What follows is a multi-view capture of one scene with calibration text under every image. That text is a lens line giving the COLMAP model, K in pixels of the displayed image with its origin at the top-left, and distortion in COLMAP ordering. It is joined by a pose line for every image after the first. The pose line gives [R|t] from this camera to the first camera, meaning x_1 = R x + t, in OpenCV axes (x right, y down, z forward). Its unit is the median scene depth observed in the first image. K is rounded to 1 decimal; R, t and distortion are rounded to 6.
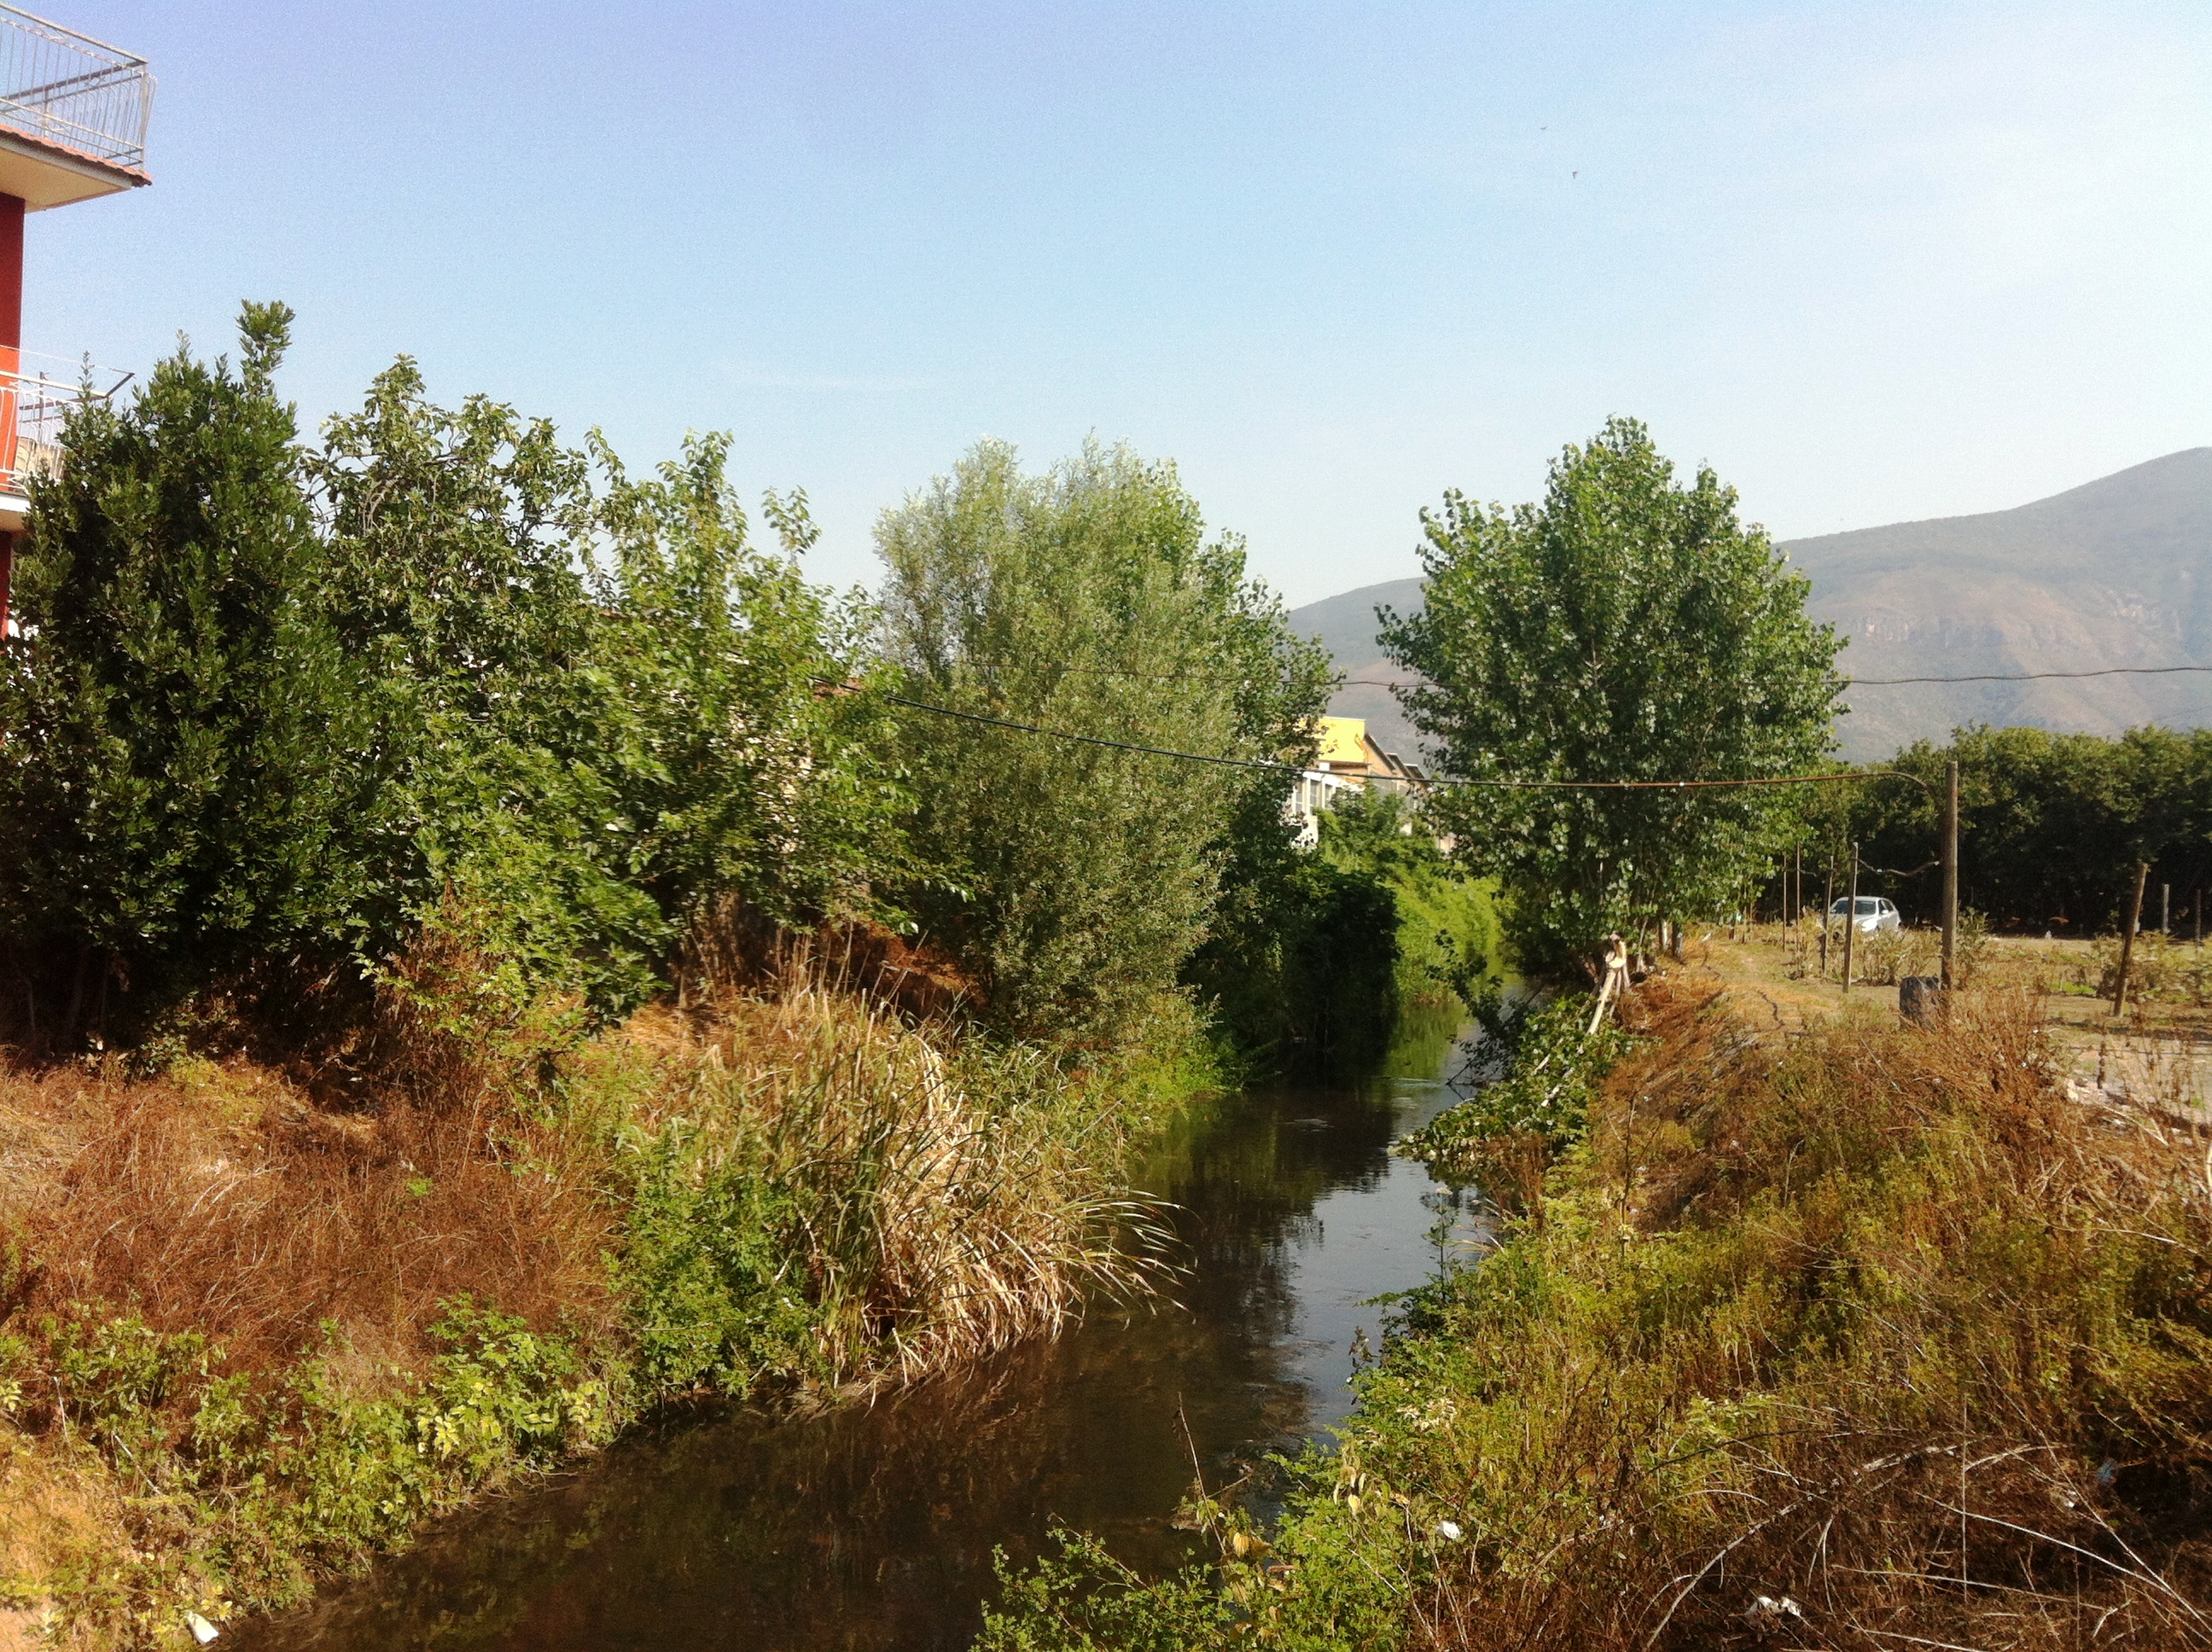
lens RADIAL K [[2085.5, 0, 1001.4], [0, 2085.5, 800.1], [0, 0, 1]] dist [0.003212, 0.000000]
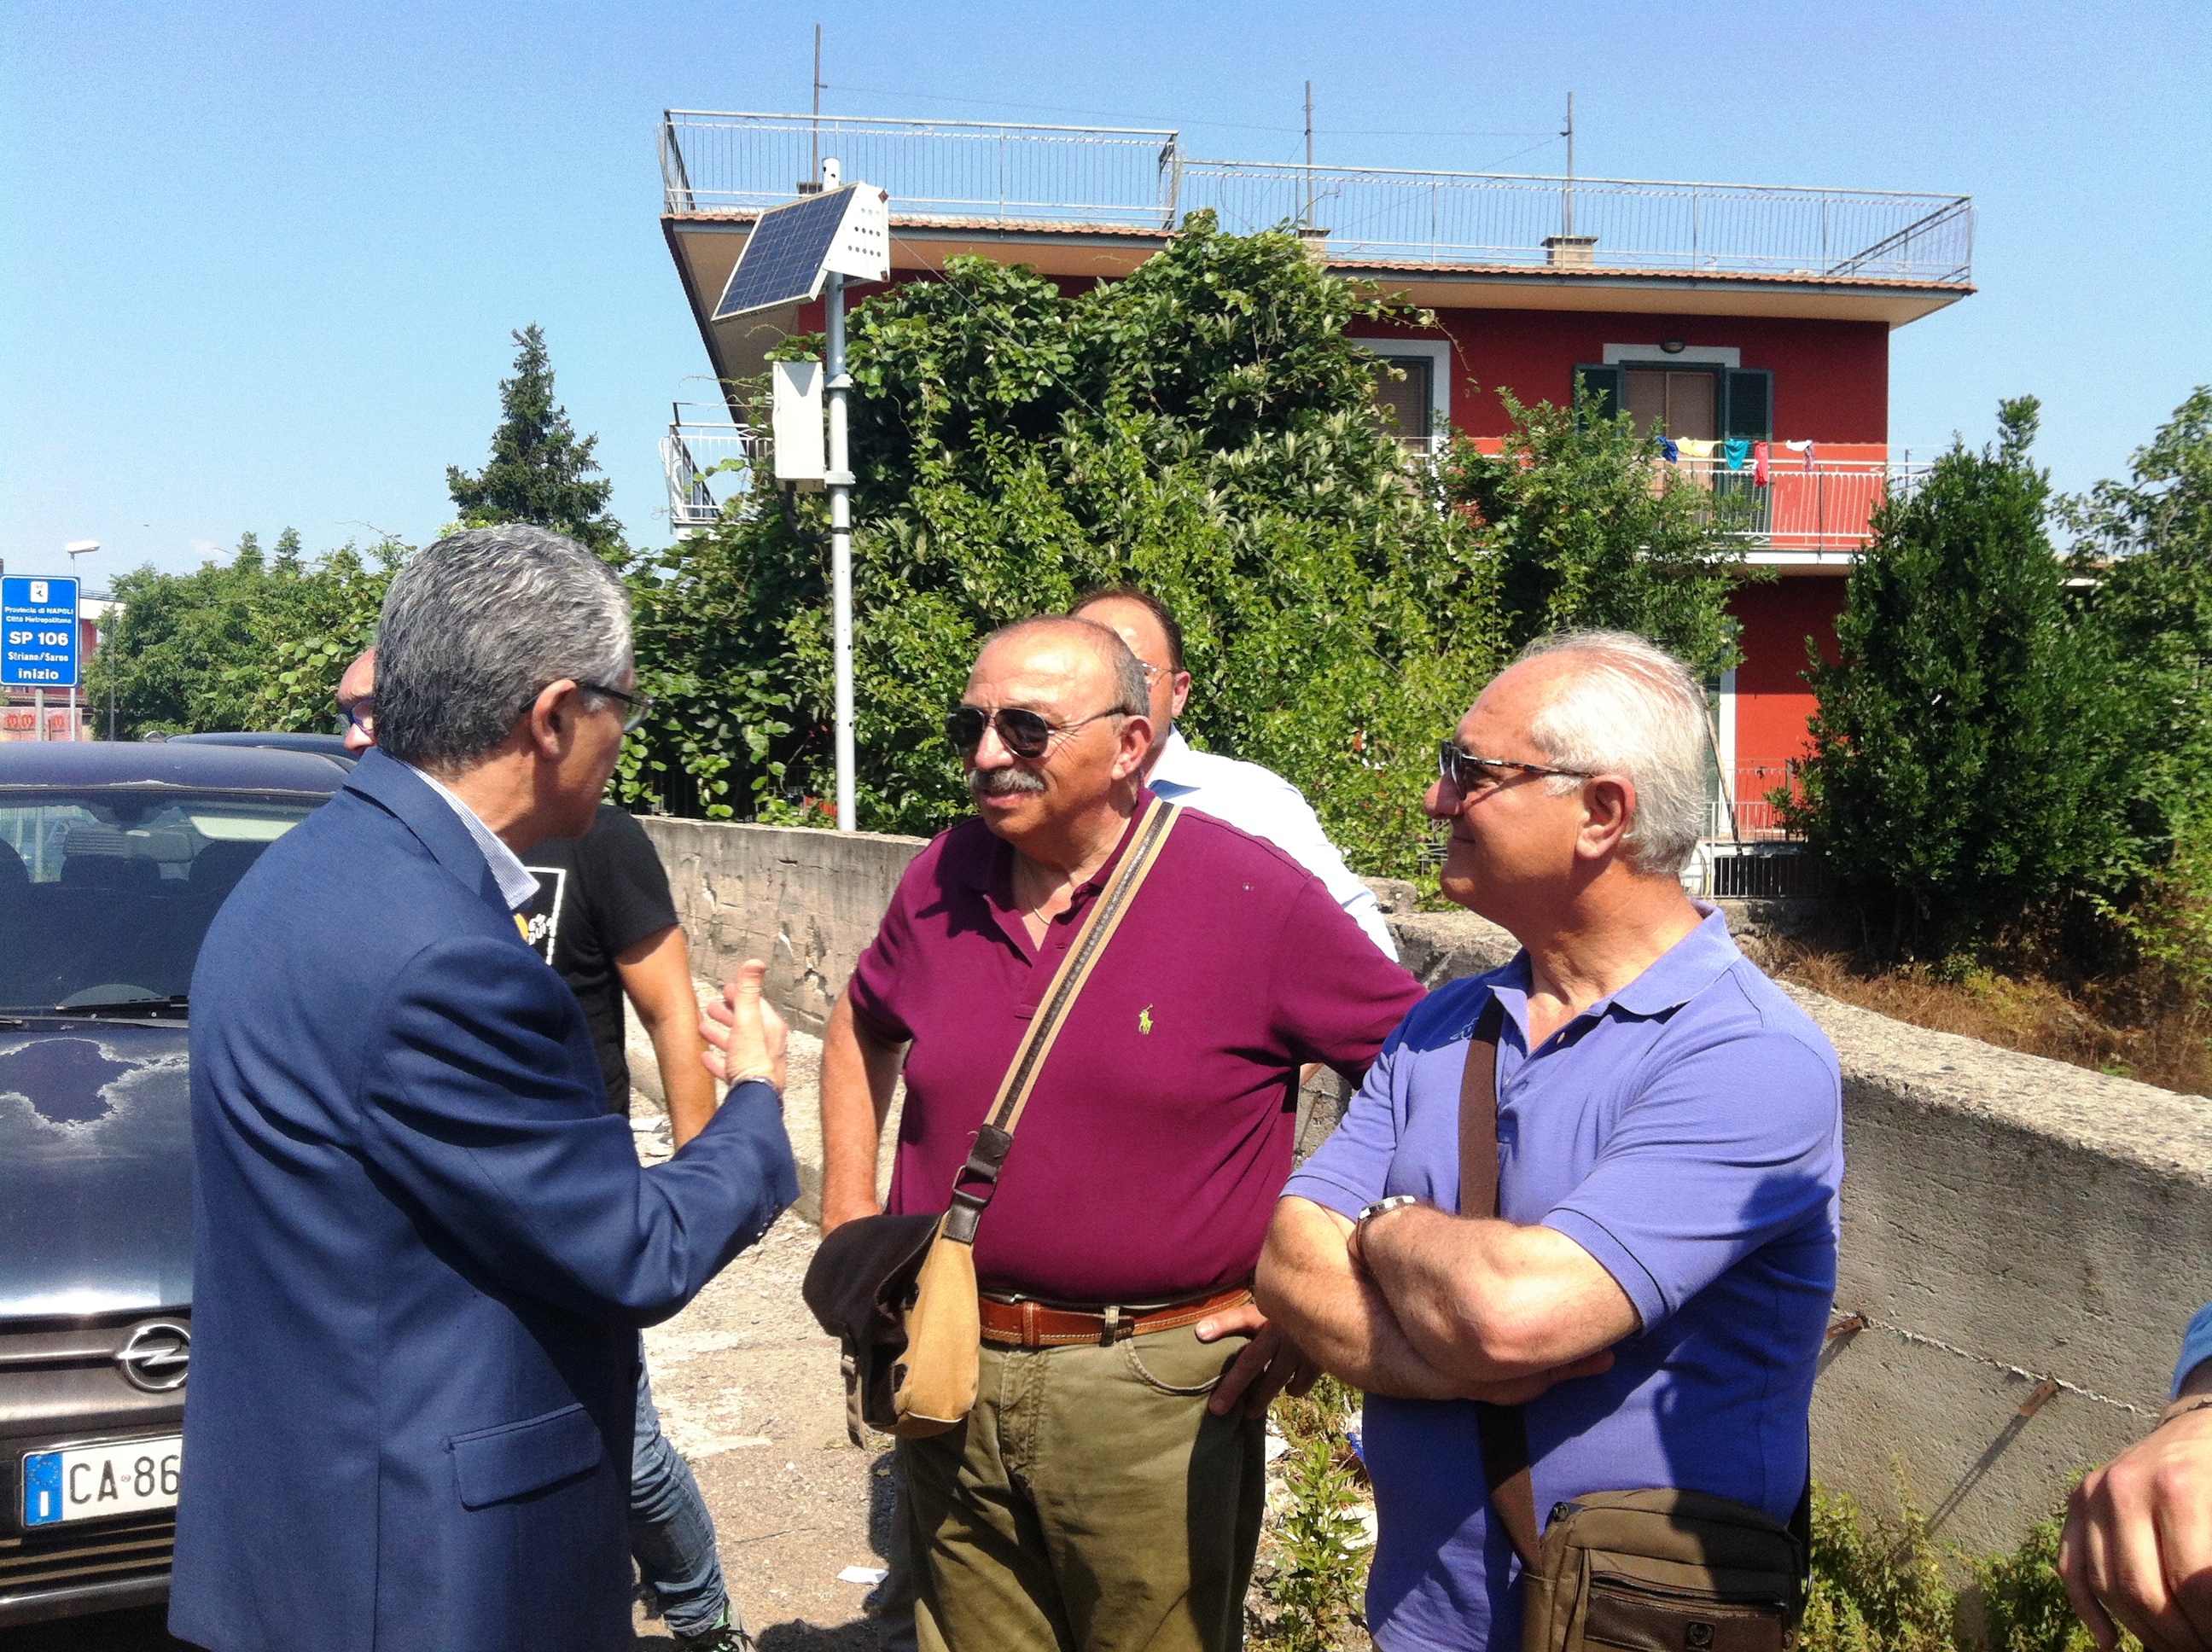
lens RADIAL K [[2085.5, 0, 1123.2], [0, 2085.5, 819.9], [0, 0, 1]] dist [0.003212, 0.000000]
pose [[0.635737, -0.010300, -0.771837, 0.300840], [0.032727, 0.999372, 0.013620, -0.009820], [0.771212, -0.033918, 0.635675, -0.276700]]
